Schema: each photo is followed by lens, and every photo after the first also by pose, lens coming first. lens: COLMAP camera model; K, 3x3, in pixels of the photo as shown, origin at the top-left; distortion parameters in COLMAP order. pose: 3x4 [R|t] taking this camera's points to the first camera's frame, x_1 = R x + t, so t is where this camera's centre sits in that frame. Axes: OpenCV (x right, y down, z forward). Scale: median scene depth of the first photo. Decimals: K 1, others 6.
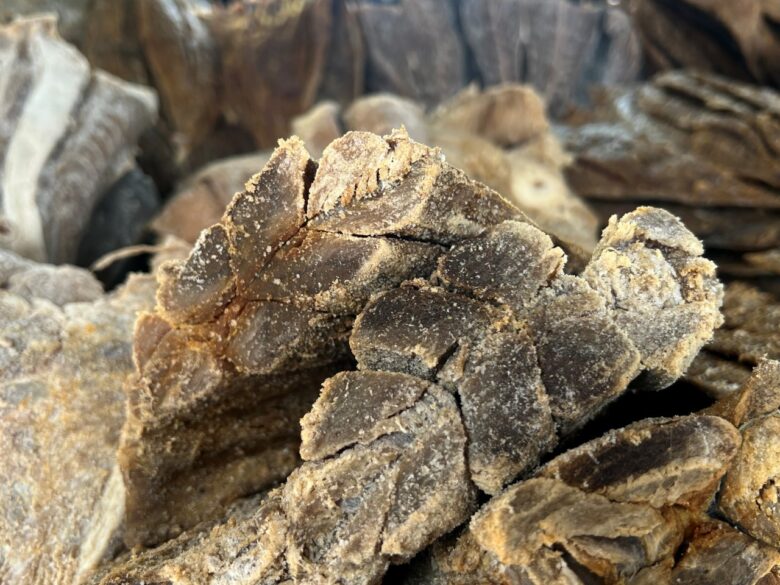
lens RADIAL K [[774.2, 0, 391.8], [0, 774.2, 294.7], [0, 0, 1]] dist [0.007482, 0.000000]
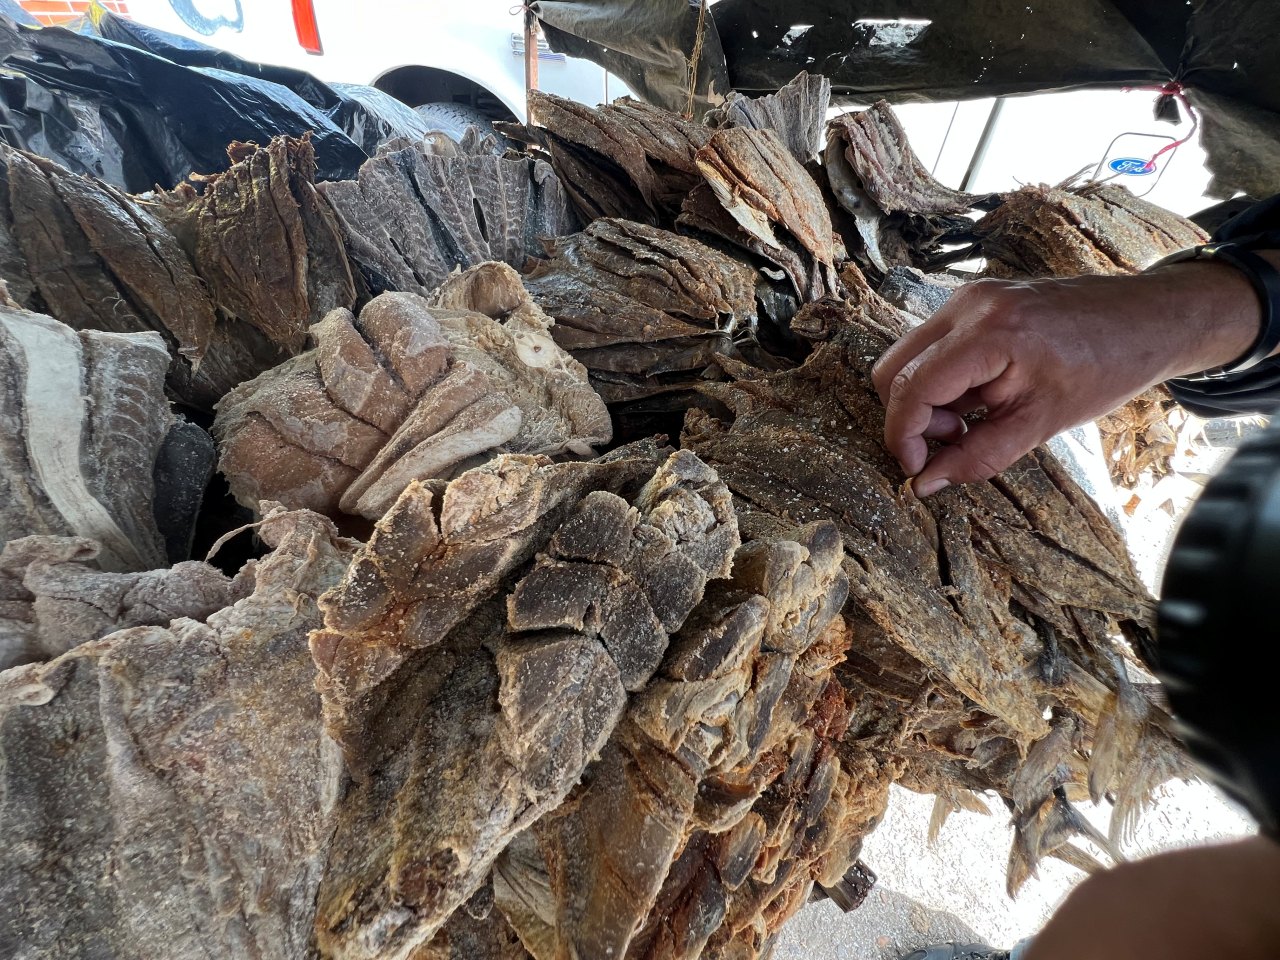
lens RADIAL K [[559.1, 0, 642.4], [0, 559.1, 488.4], [0, 0, 1]] dist [-0.003448, 0.000014]
pose [[0.892316, -0.293497, 0.342976, -0.110731], [0.197720, 0.937139, 0.287537, -0.377869], [-0.405807, -0.188761, 0.894254, 0.076485]]
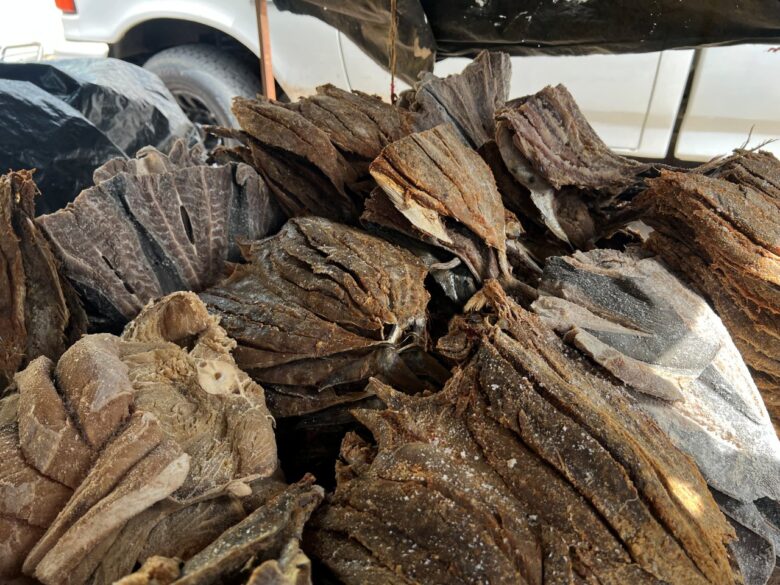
lens RADIAL K [[585.7, 0, 396.8], [0, 585.7, 294.0], [0, 0, 1]] dist [0.035727, -0.045595]
pose [[0.882190, -0.305275, 0.358535, 0.328424], [0.270891, 0.951798, 0.143872, -0.860193], [-0.385173, -0.029799, 0.922363, -0.376382]]
